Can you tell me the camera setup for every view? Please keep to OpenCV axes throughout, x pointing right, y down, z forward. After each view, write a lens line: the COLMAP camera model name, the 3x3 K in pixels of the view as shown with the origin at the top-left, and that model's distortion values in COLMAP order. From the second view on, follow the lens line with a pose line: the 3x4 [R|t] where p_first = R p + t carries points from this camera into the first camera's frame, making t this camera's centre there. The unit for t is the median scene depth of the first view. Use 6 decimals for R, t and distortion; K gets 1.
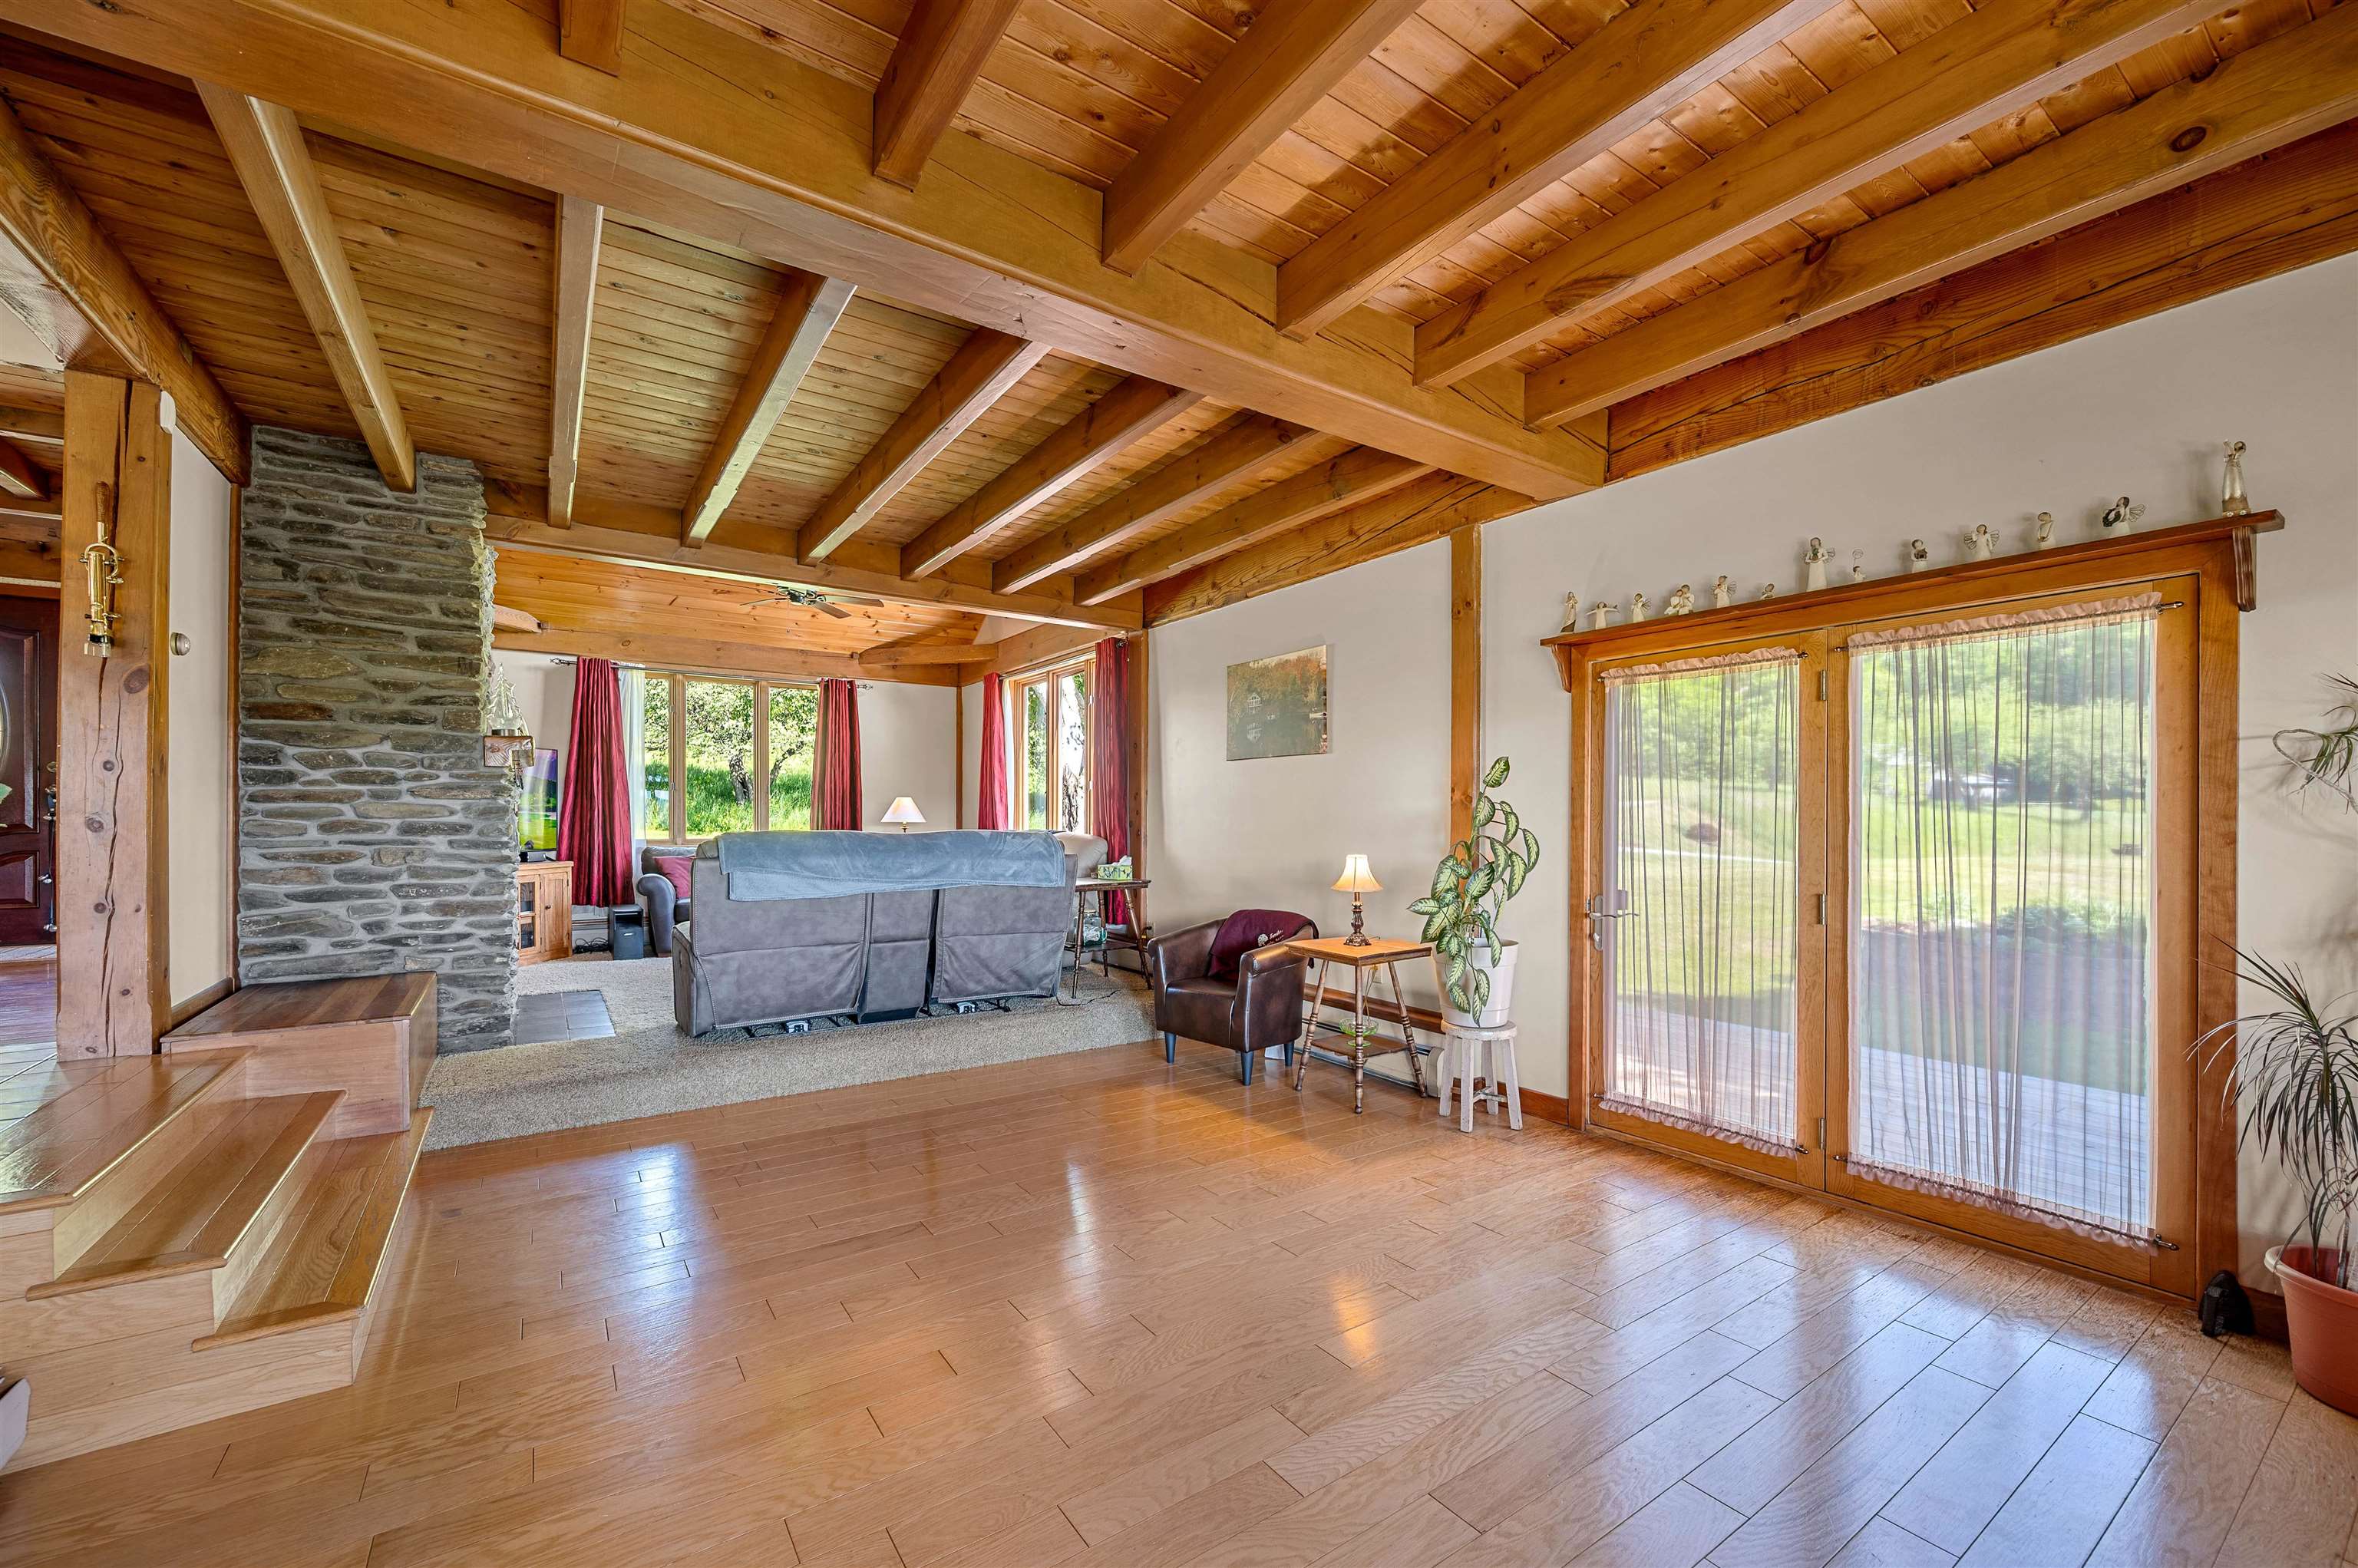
lens RADIAL K [[937.7, 0, 1184.7], [0, 937.7, 830.4], [0, 0, 1]] dist [0.000547, 0.000062]
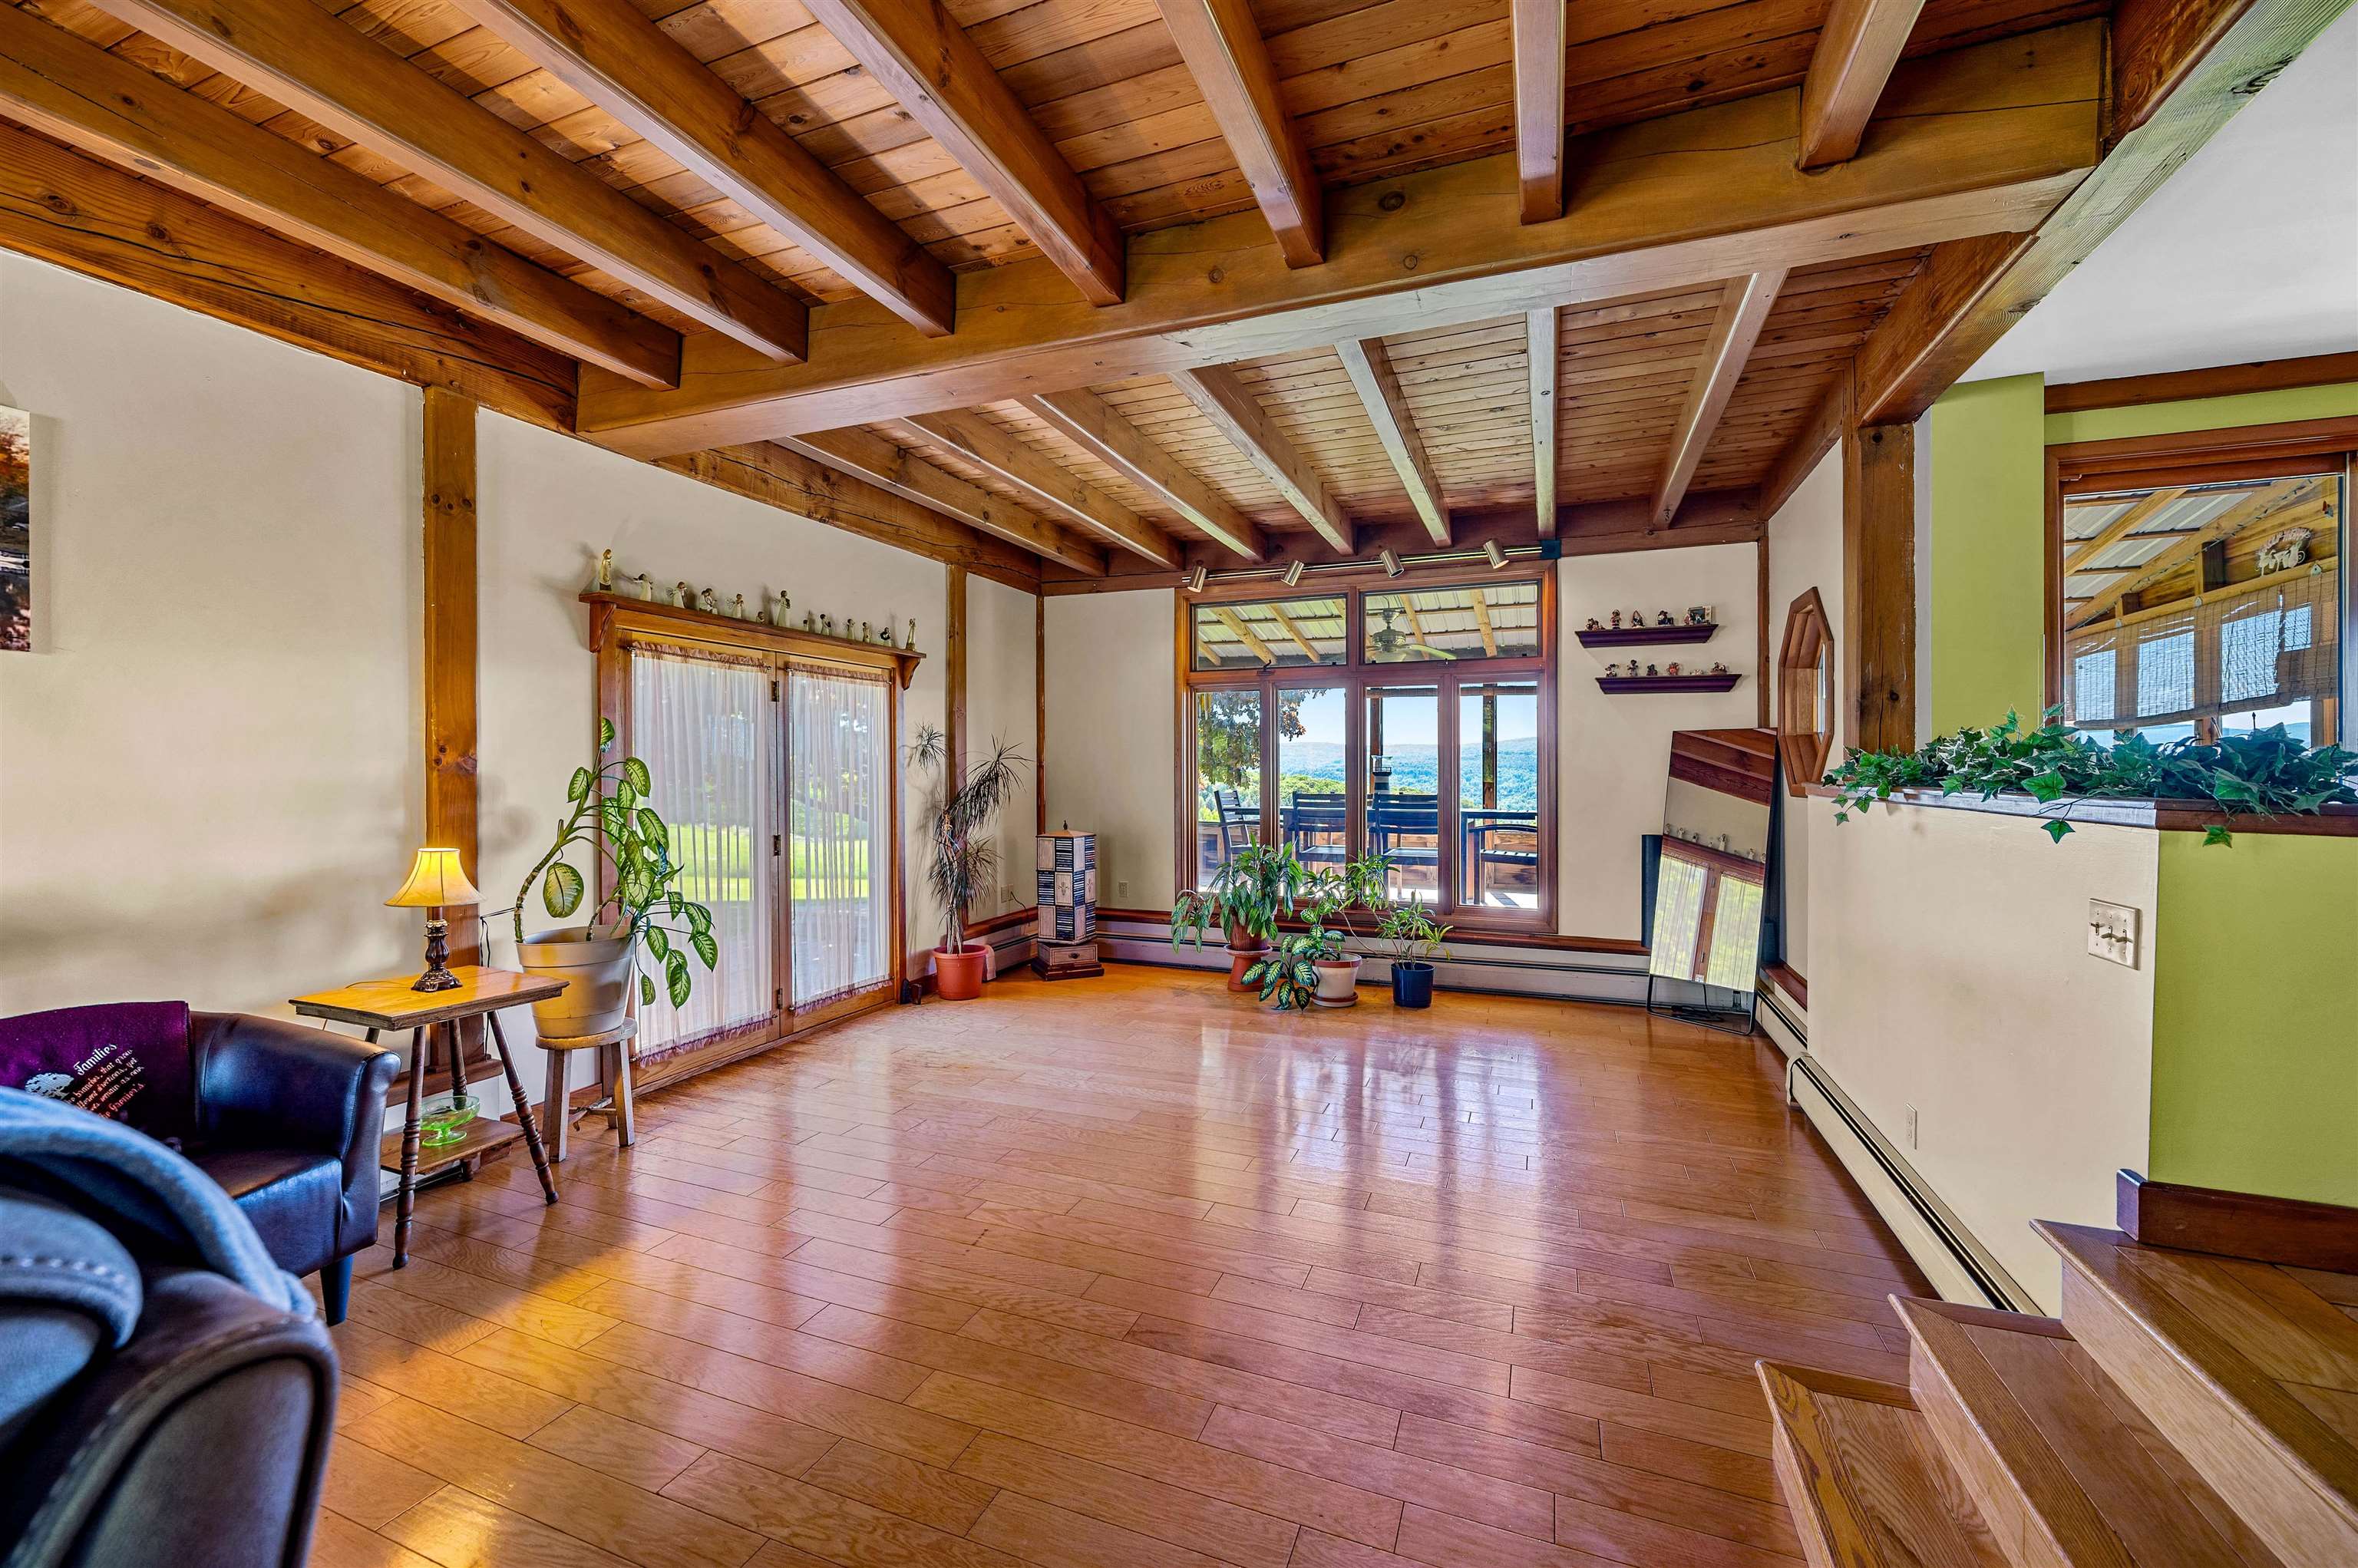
lens RADIAL K [[934.8, 0, 1181.0], [0, 934.8, 775.8], [0, 0, 1]] dist [0.000377, 0.000138]
pose [[-0.561821, -0.005201, 0.827243, -0.865269], [0.013864, 0.999781, 0.015702, -0.035702], [-0.827143, 0.020291, -0.561625, 1.287433]]
